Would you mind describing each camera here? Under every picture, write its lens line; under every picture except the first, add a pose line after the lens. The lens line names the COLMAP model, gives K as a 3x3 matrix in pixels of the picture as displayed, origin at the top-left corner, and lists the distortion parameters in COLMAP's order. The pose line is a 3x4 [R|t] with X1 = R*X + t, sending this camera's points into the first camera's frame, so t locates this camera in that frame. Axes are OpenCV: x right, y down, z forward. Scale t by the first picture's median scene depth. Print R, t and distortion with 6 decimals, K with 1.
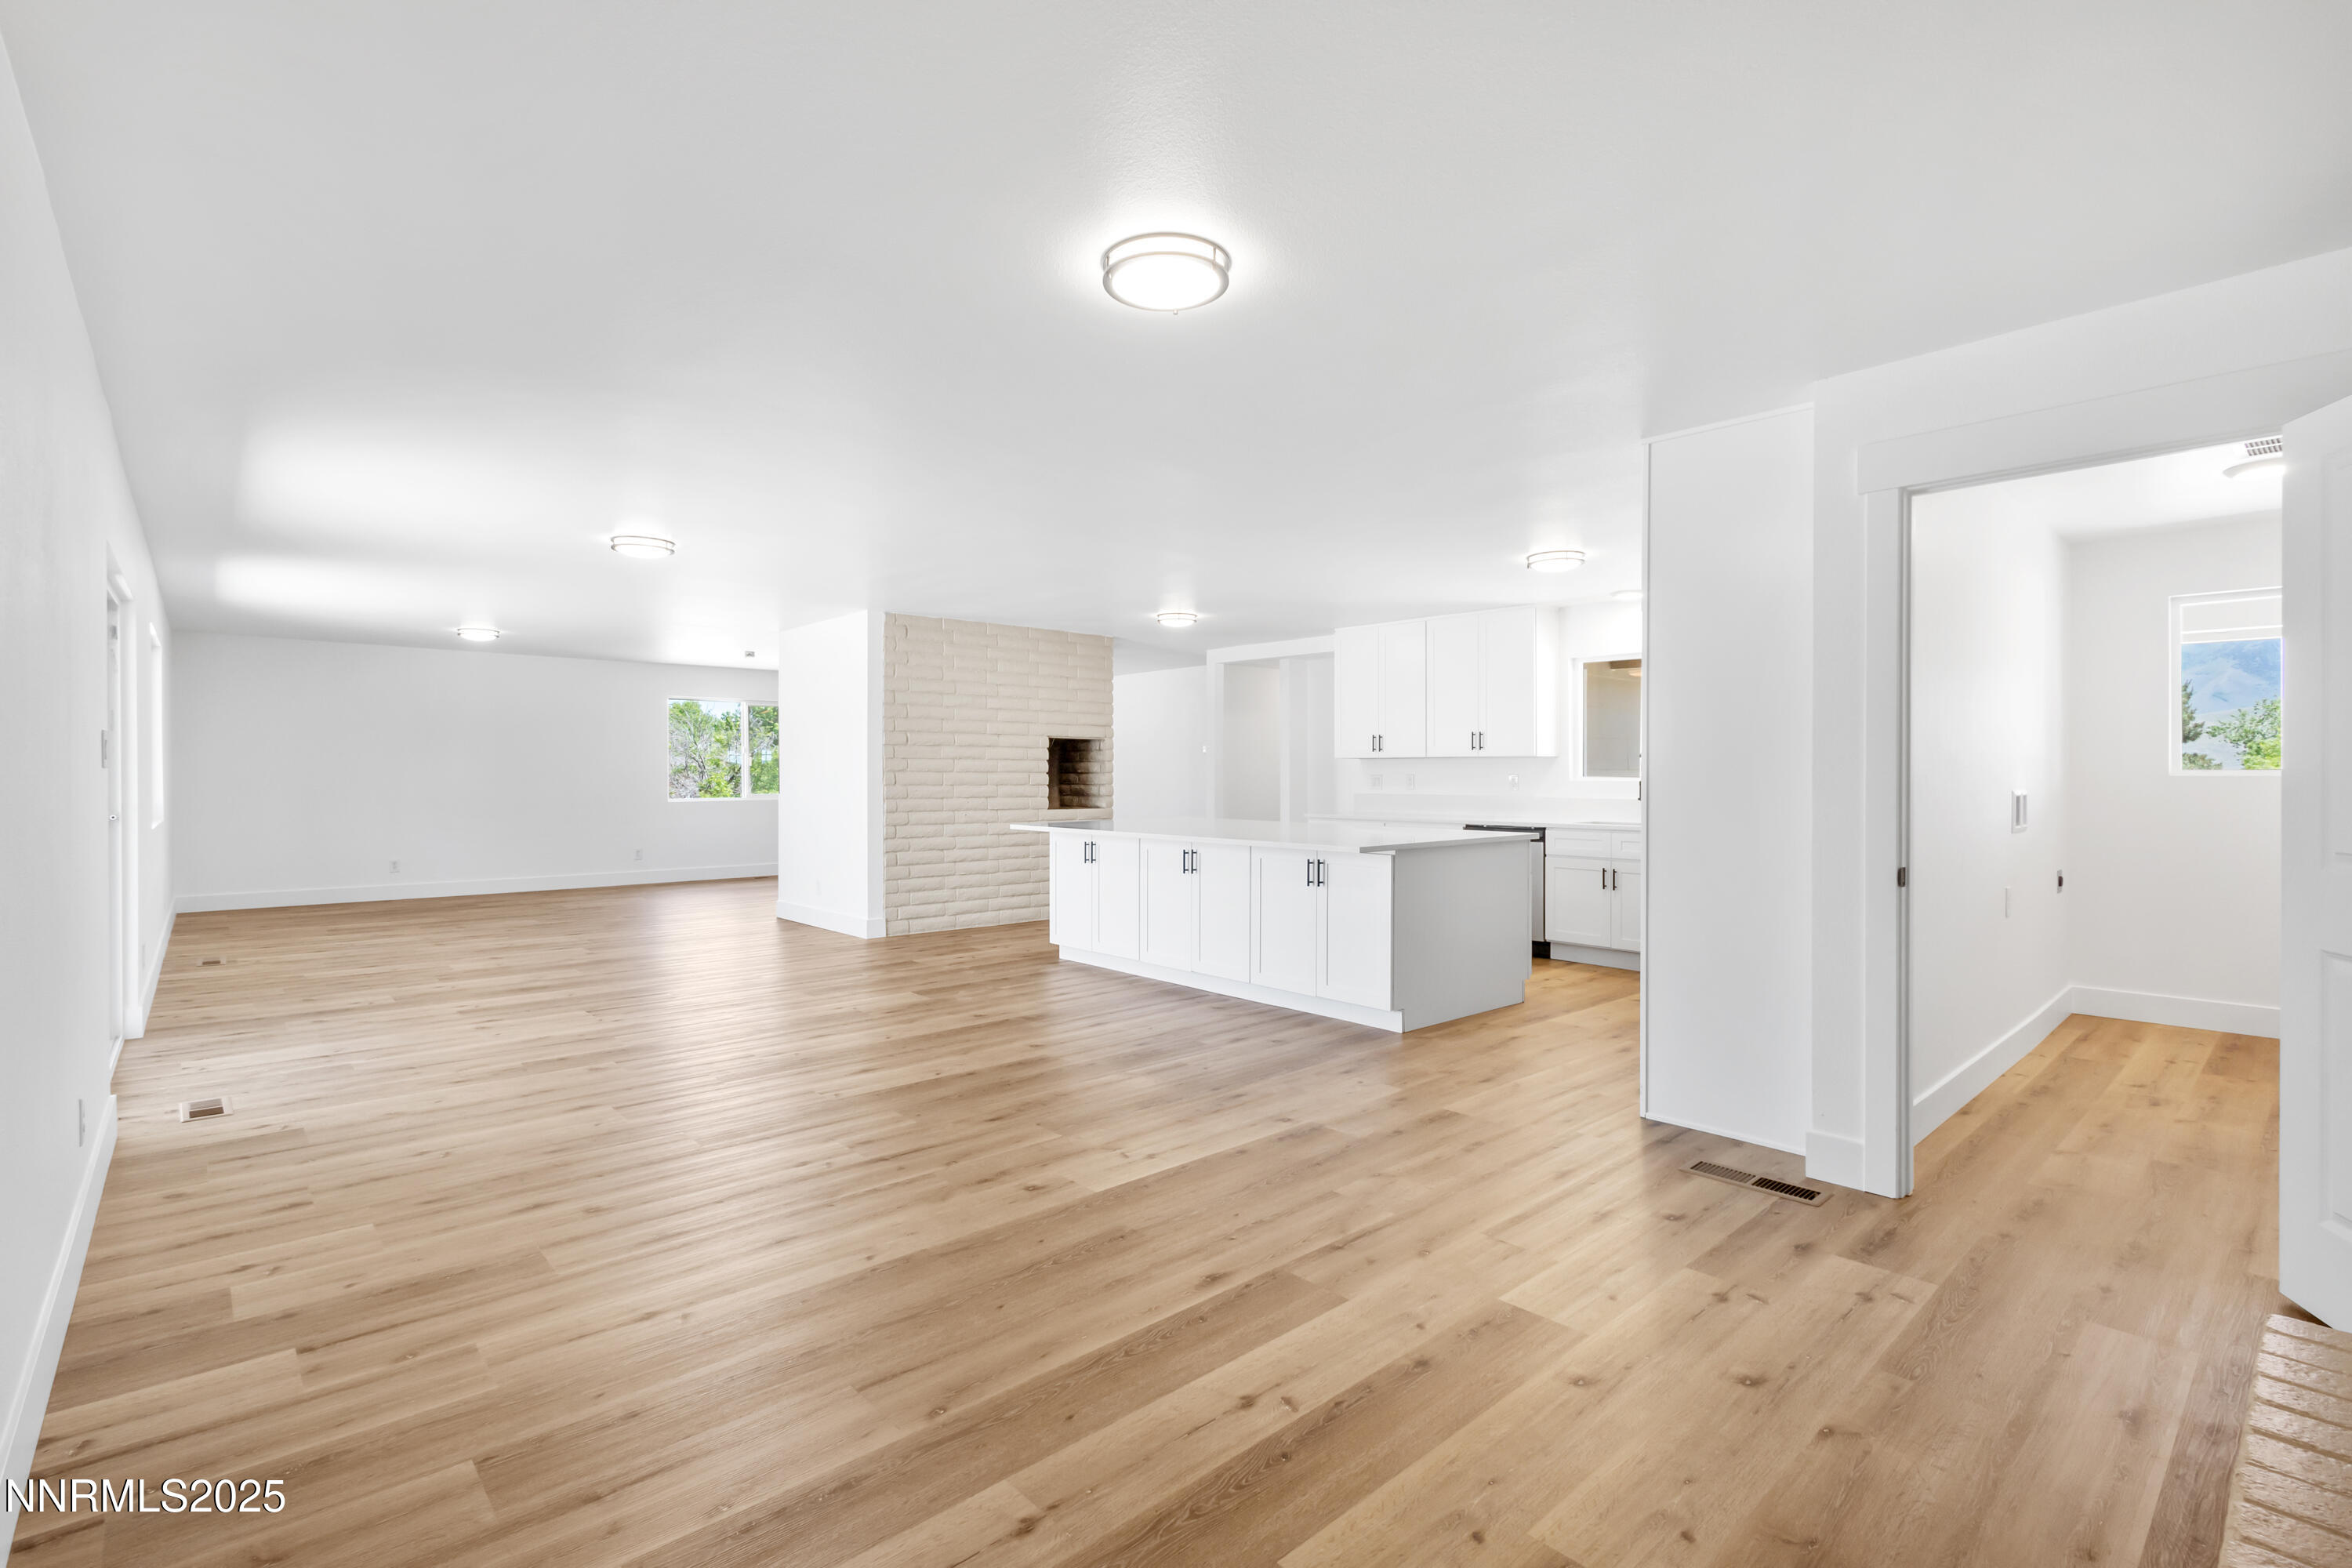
lens RADIAL K [[1077.9, 0, 1180.1], [0, 1077.9, 781.7], [0, 0, 1]] dist [0.009355, -0.002561]
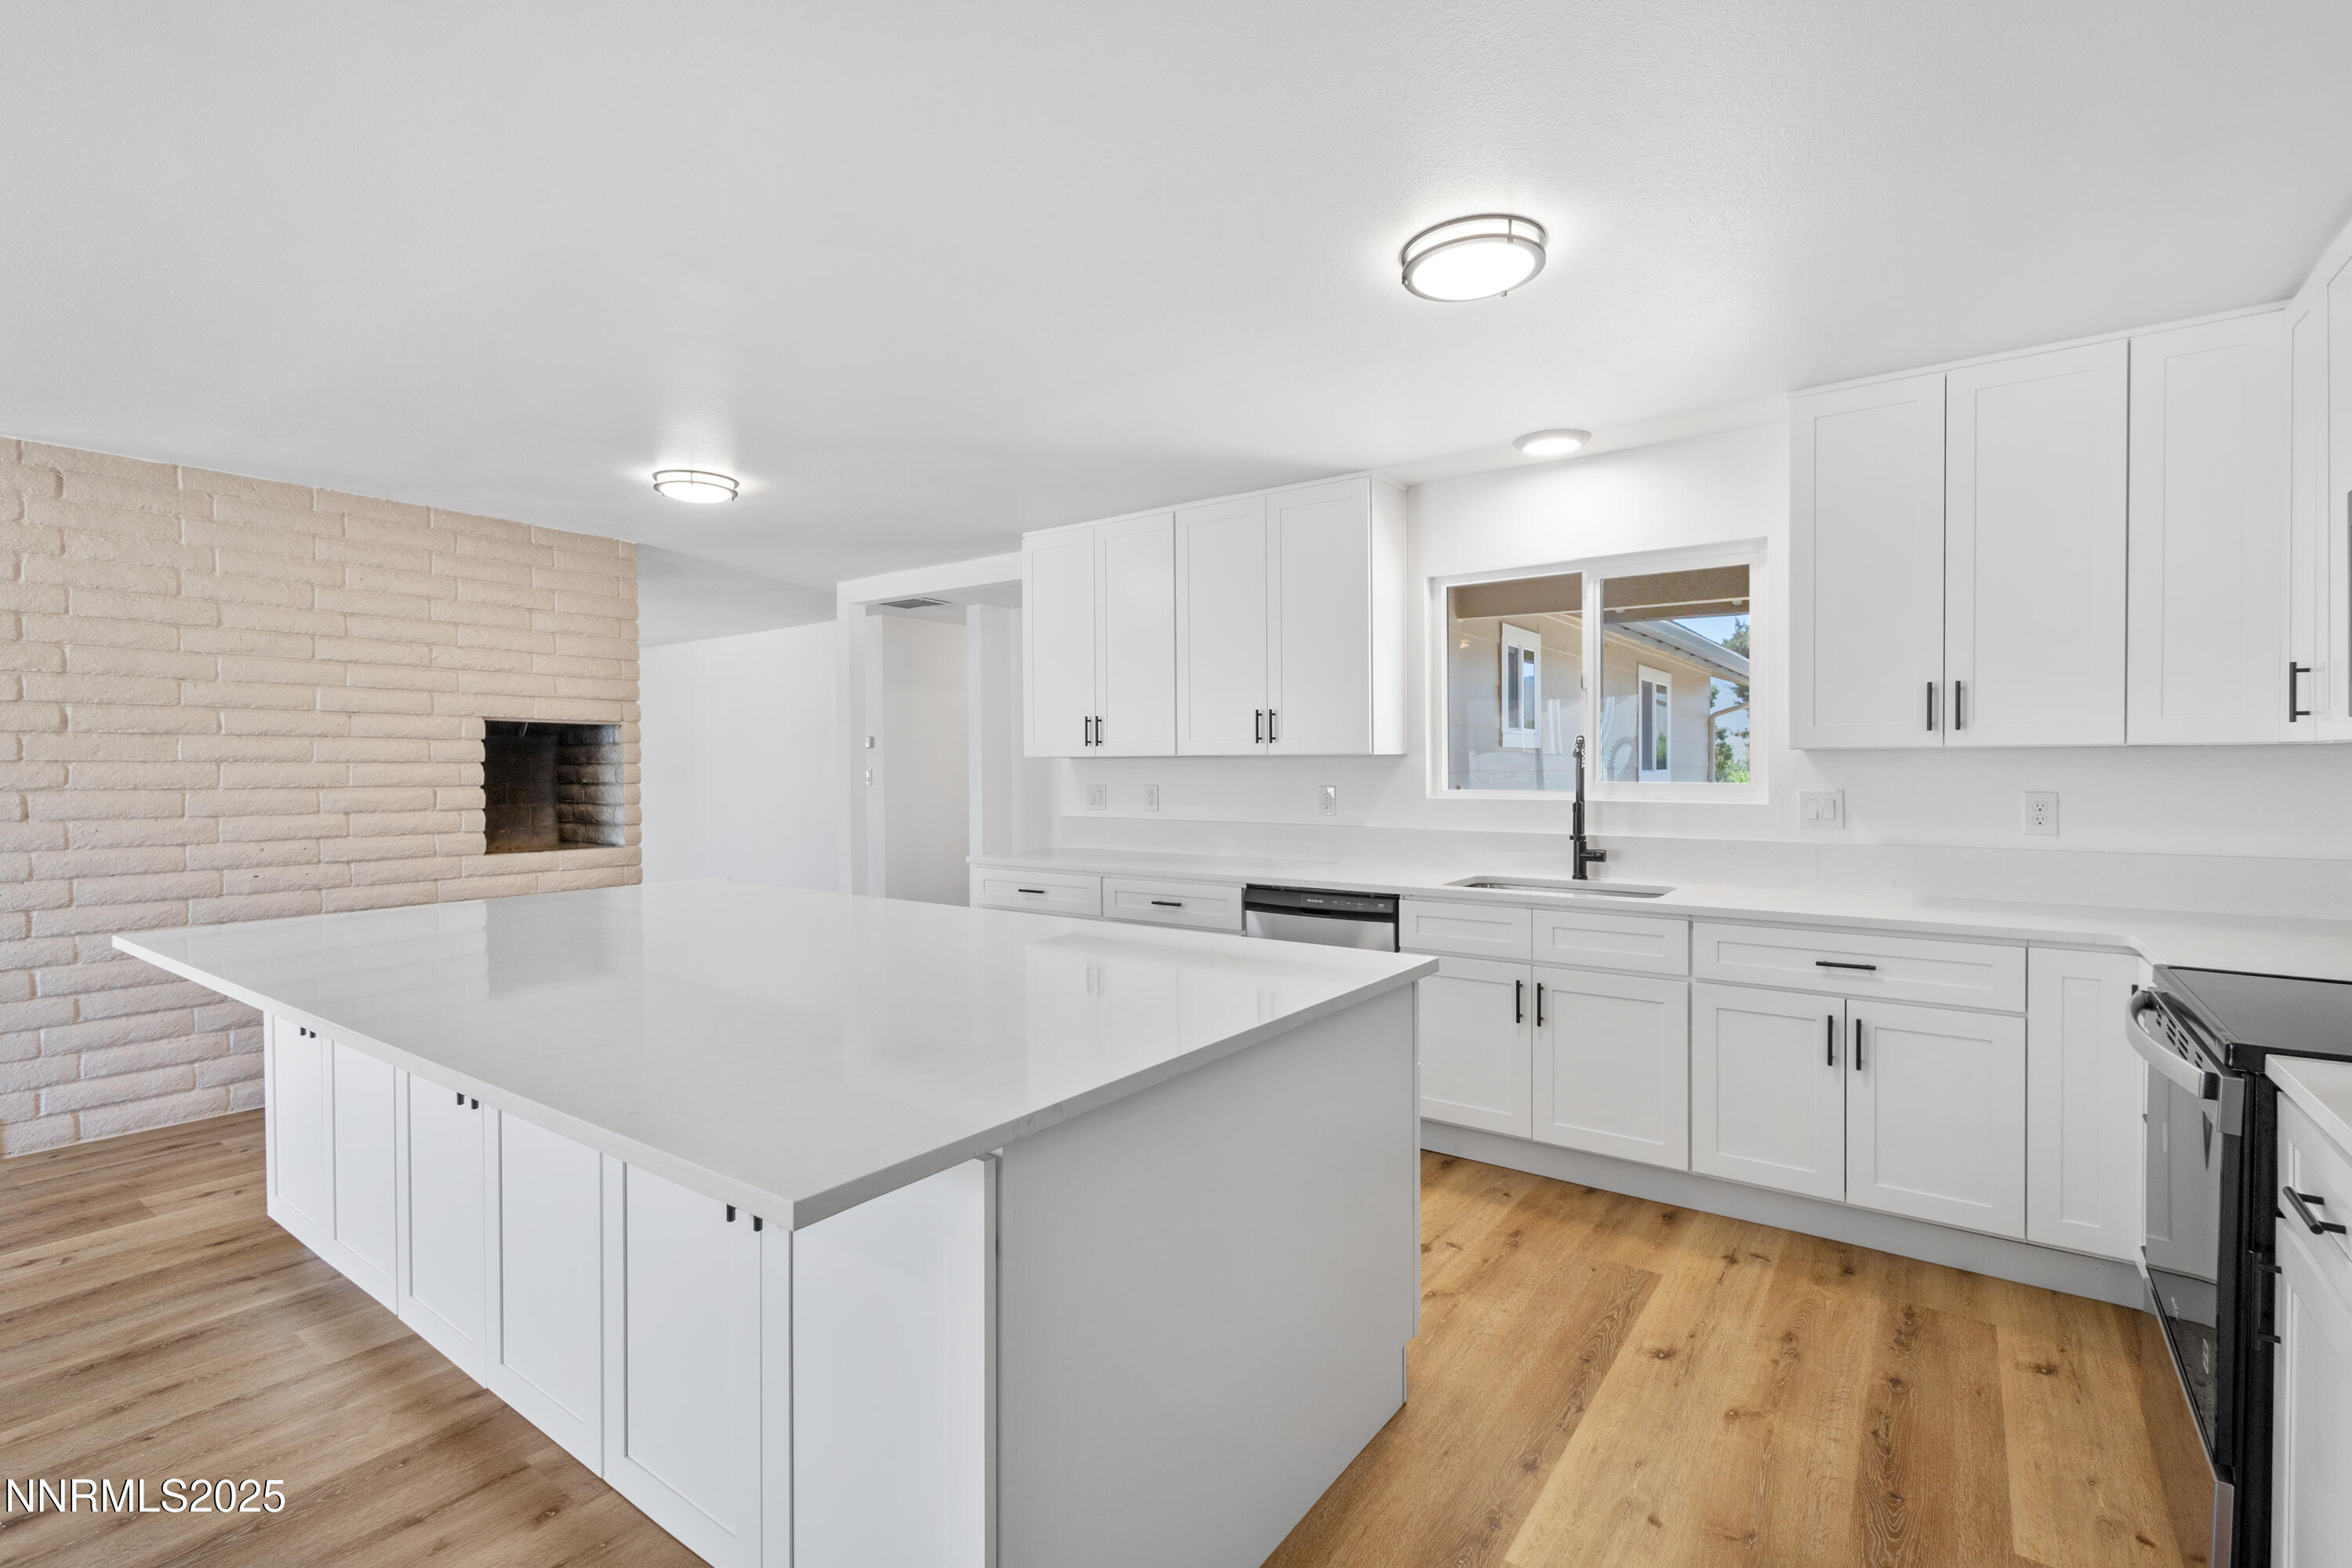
lens RADIAL K [[1077.9, 0, 1192.6], [0, 1077.9, 773.6], [0, 0, 1]] dist [0.009355, -0.002561]
pose [[0.975504, -0.006217, 0.219896, 0.105724], [0.006555, 0.999978, -0.000805, -0.012394], [-0.219886, 0.002227, 0.975523, 0.422415]]
